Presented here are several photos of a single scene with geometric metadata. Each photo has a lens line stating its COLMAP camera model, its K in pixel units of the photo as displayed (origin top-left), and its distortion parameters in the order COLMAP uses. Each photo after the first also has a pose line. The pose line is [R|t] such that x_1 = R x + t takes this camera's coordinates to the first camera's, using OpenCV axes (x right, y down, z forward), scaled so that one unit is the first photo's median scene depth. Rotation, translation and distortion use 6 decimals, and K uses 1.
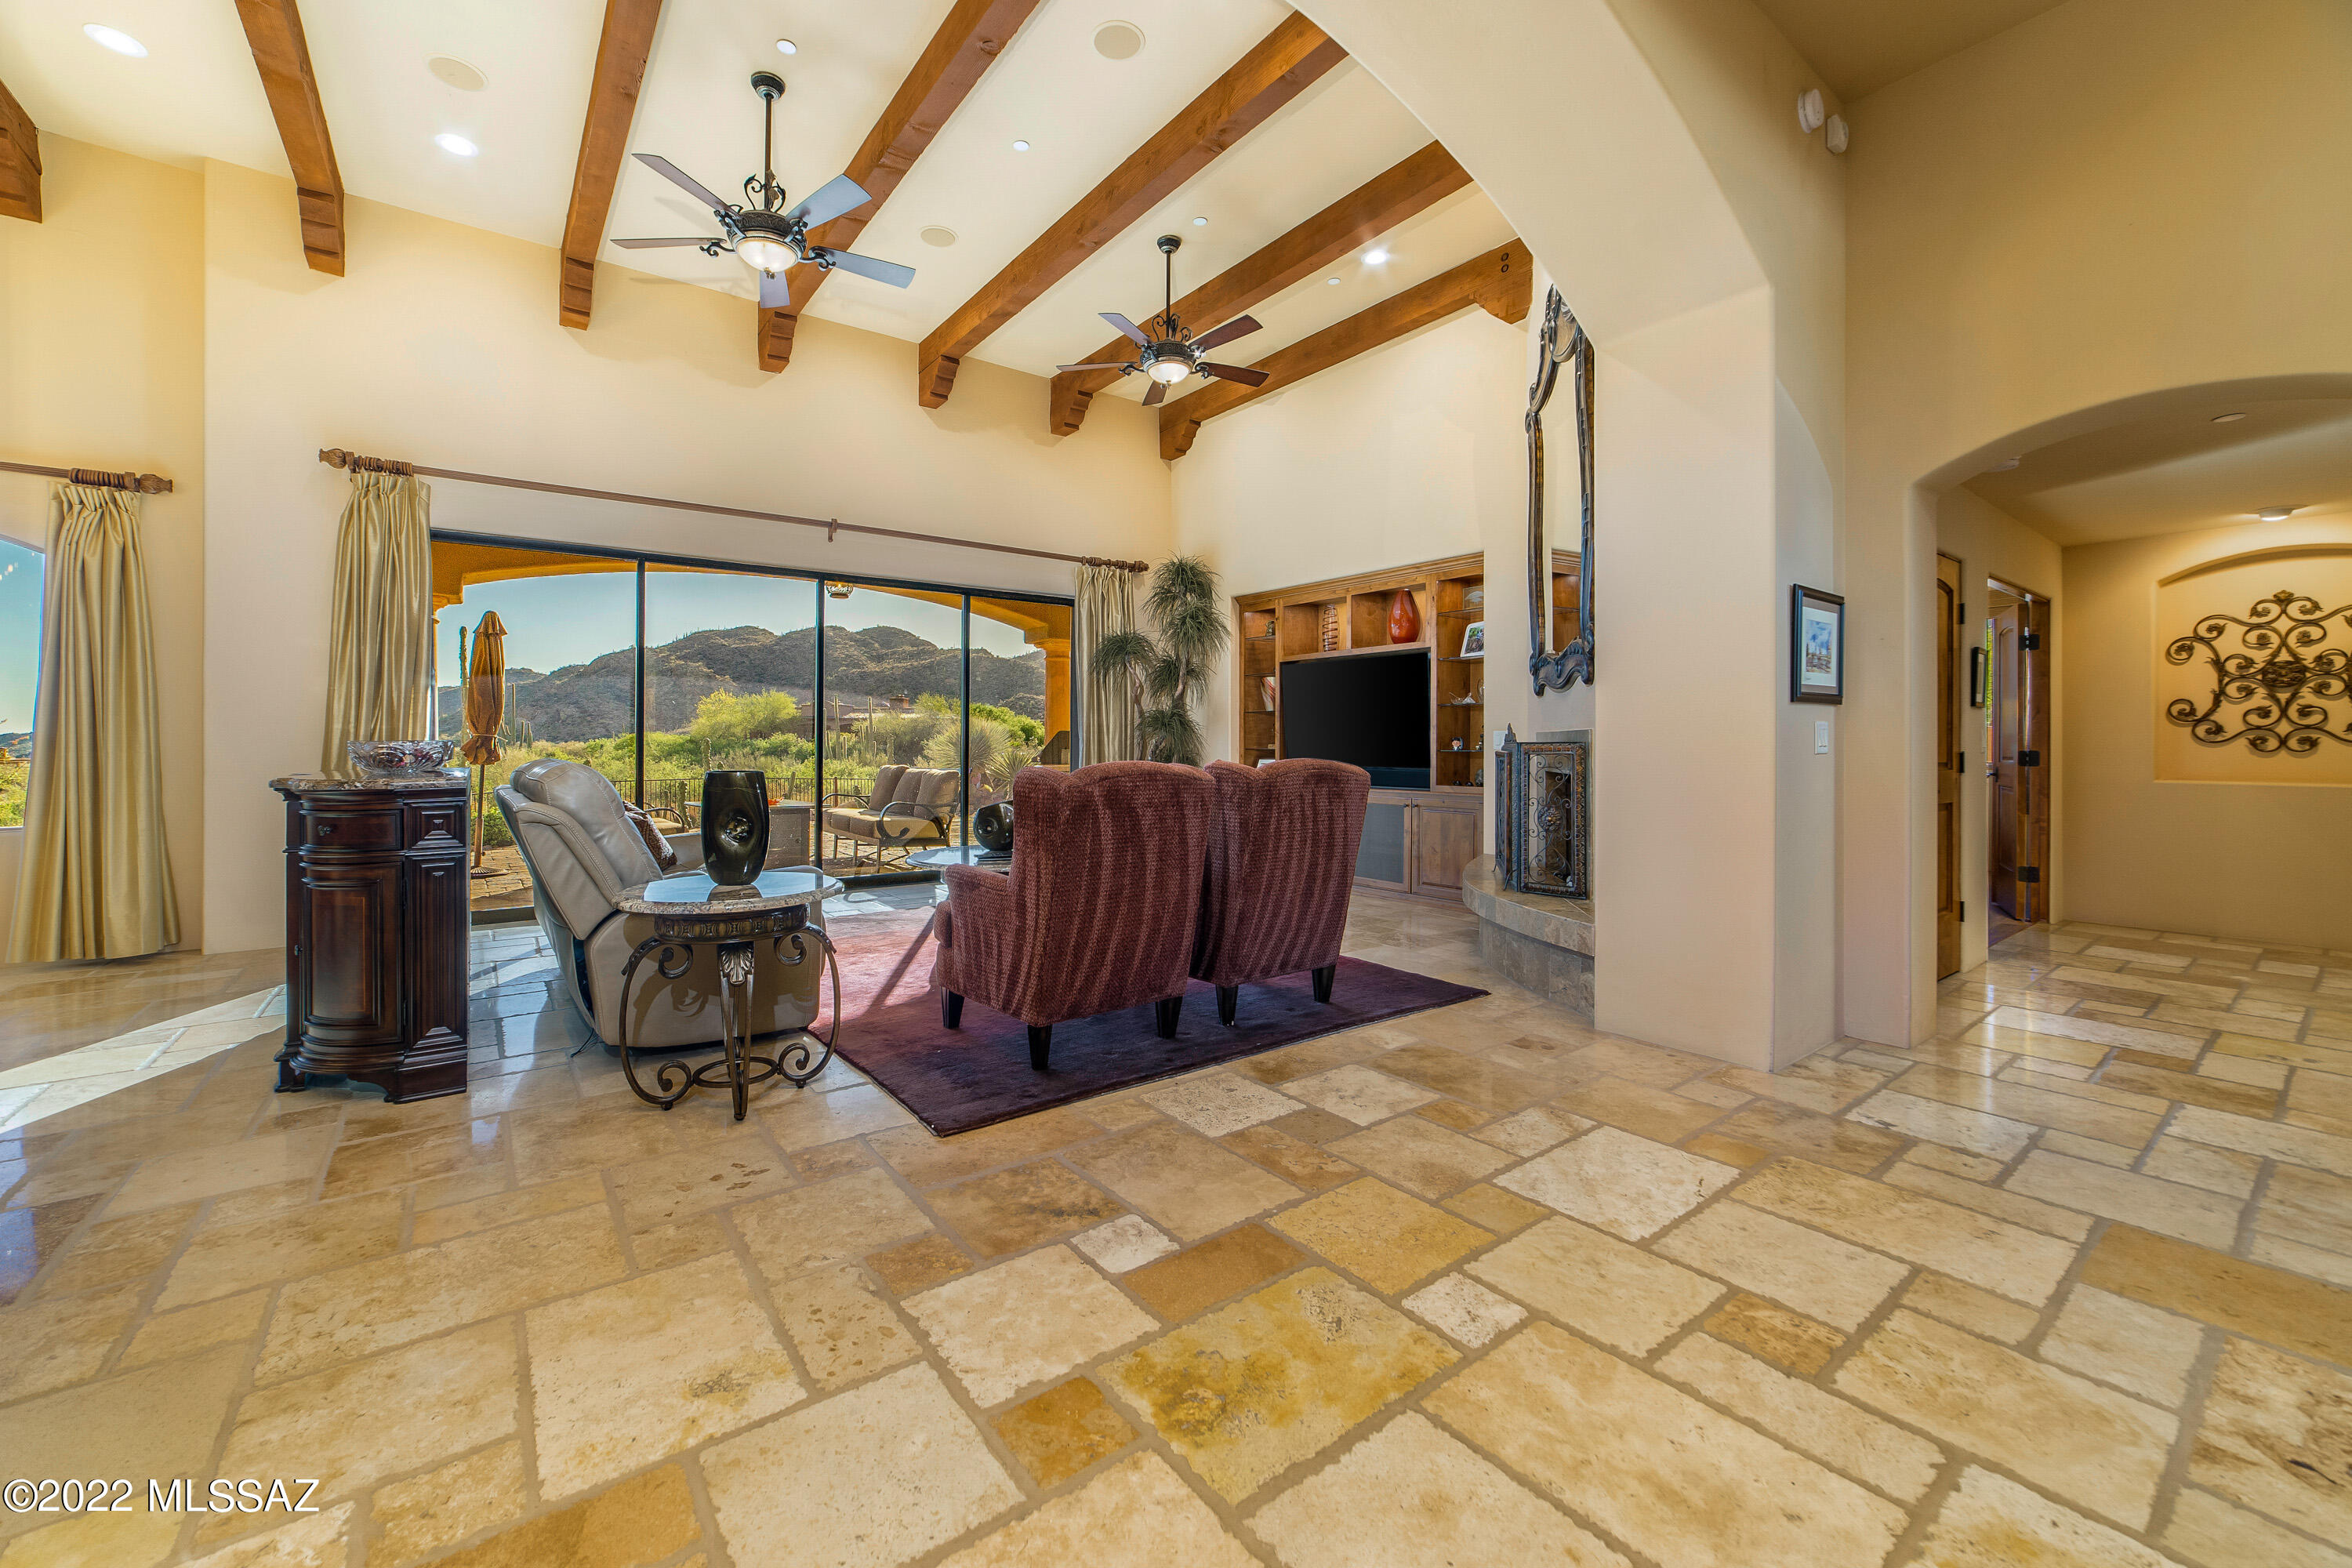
lens RADIAL K [[931.1, 0, 1159.4], [0, 931.1, 744.2], [0, 0, 1]] dist [-0.015163, 0.005040]
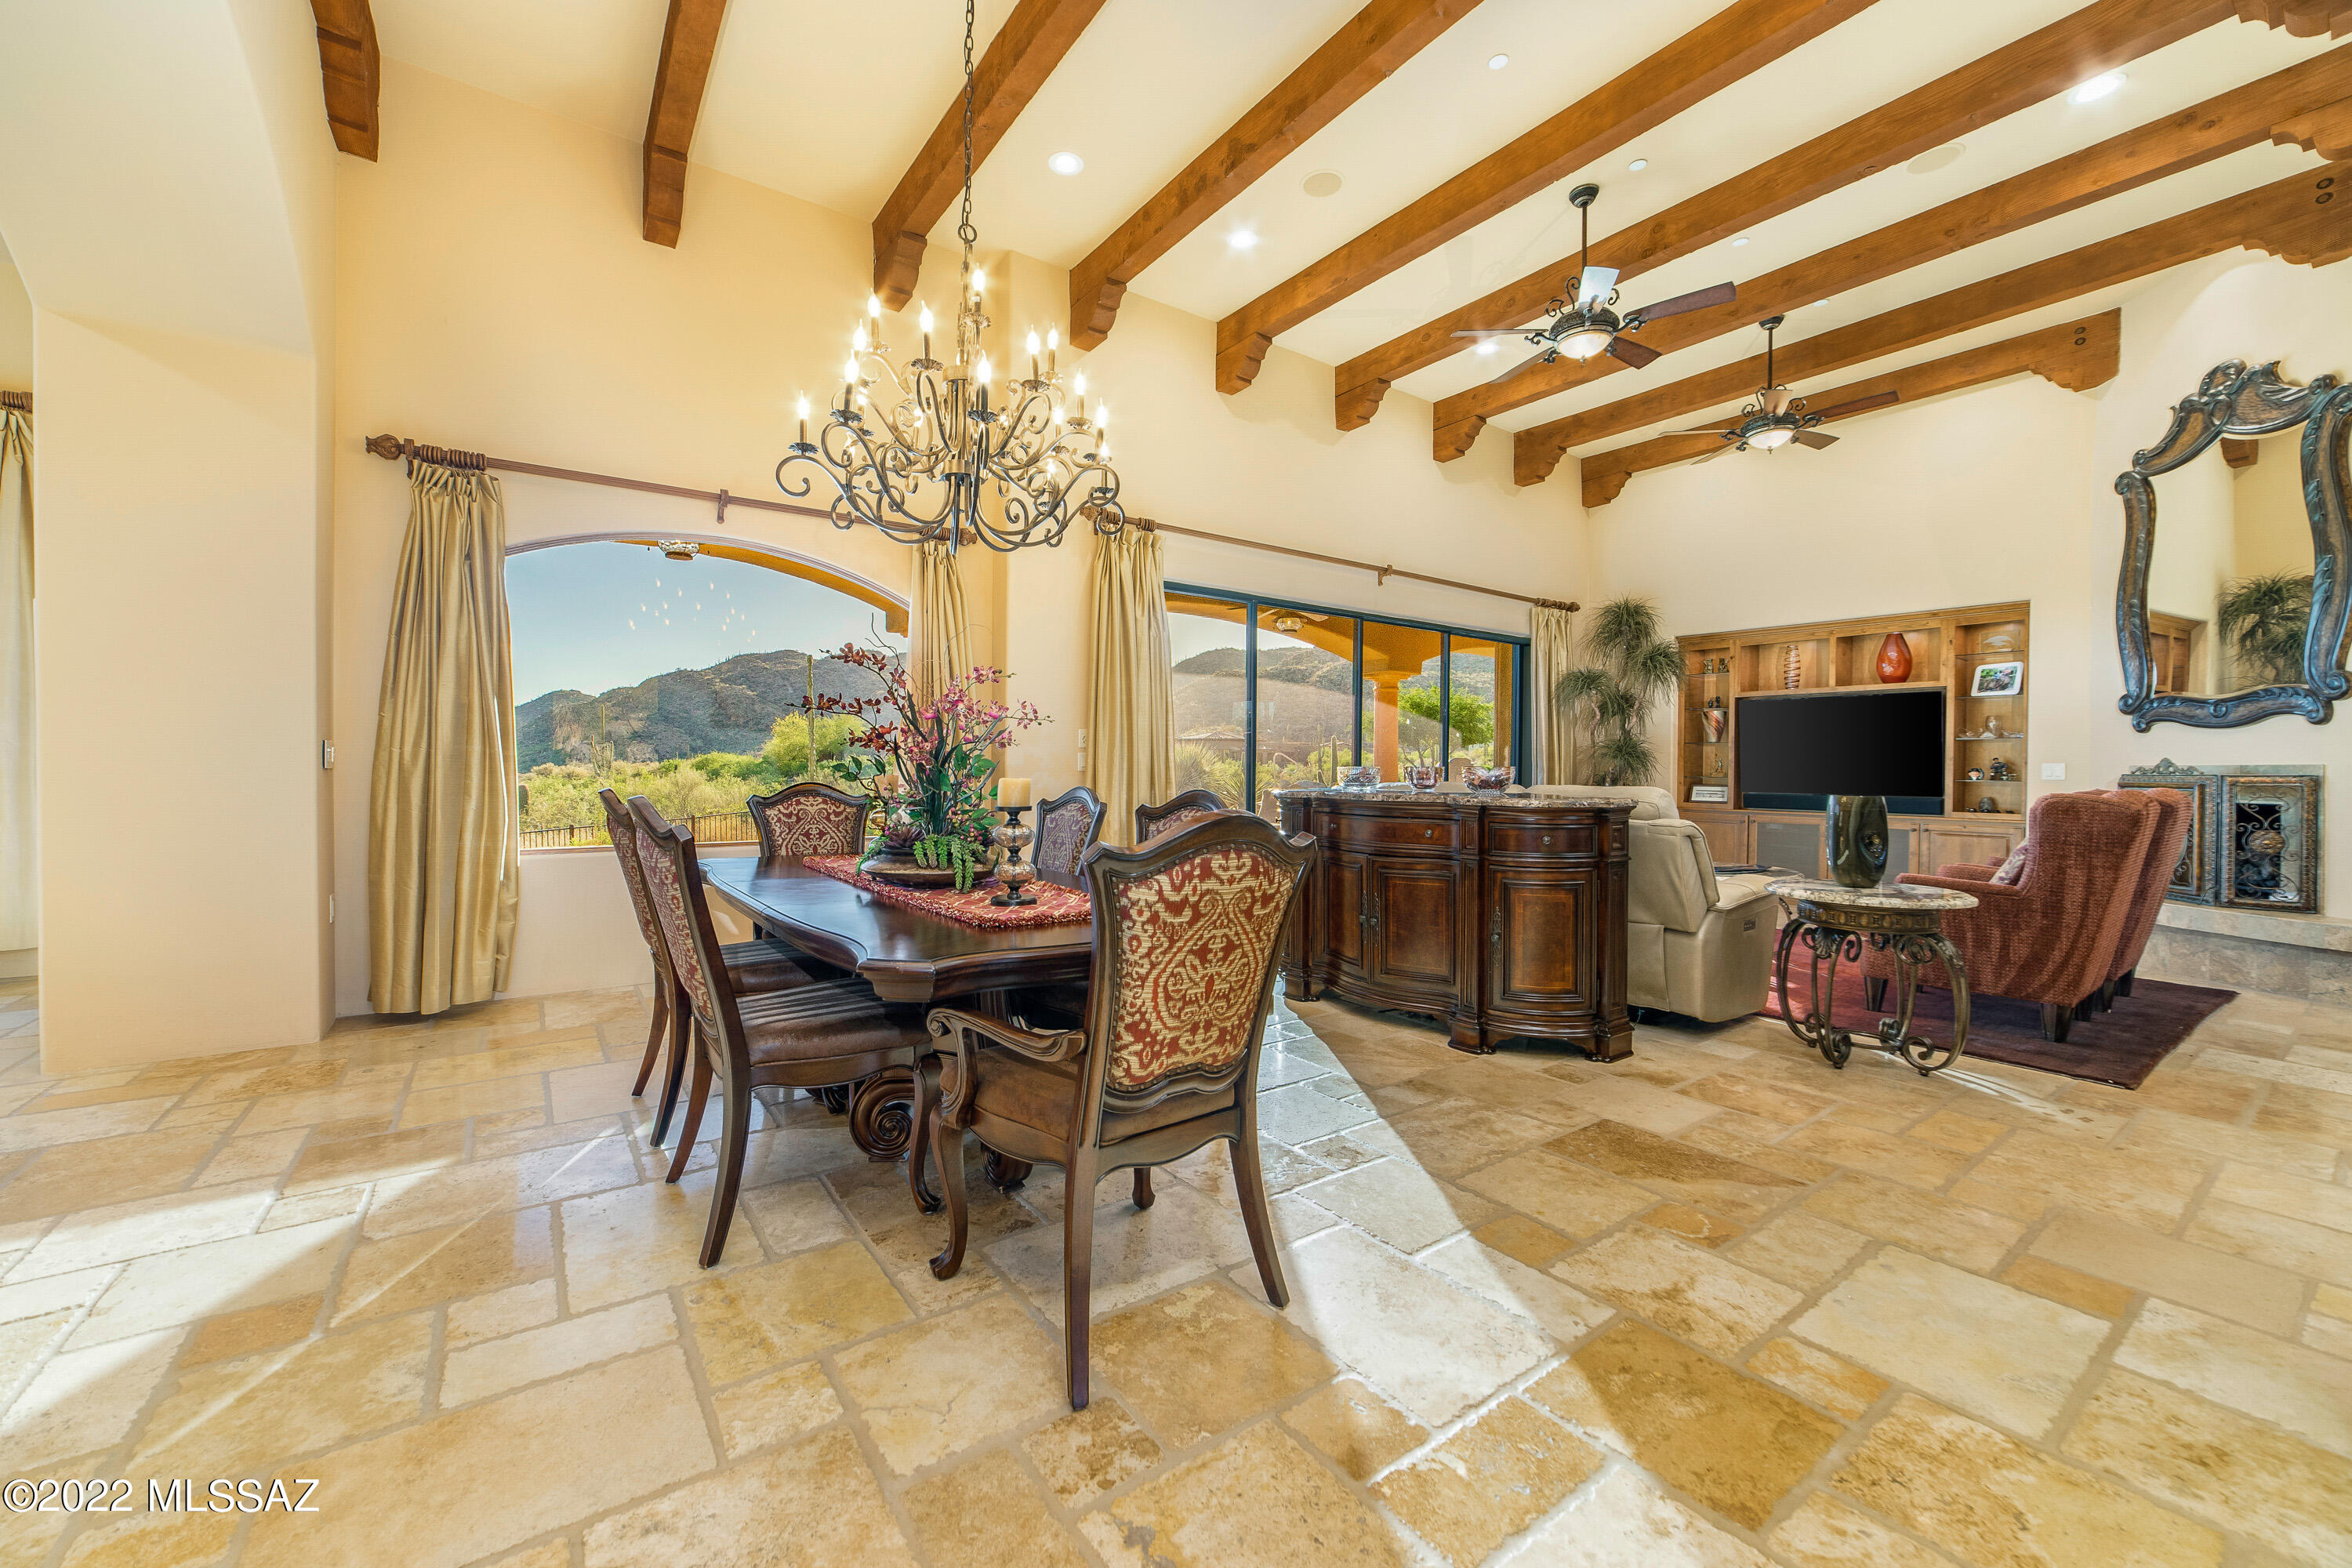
lens RADIAL K [[918.5, 0, 1157.5], [0, 918.5, 779.9], [0, 0, 1]] dist [-0.016573, 0.004812]
pose [[0.999392, 0.008175, -0.033881, -0.597259], [-0.007718, 0.999878, 0.013581, -0.000837], [0.033987, -0.013311, 0.999334, -0.103344]]
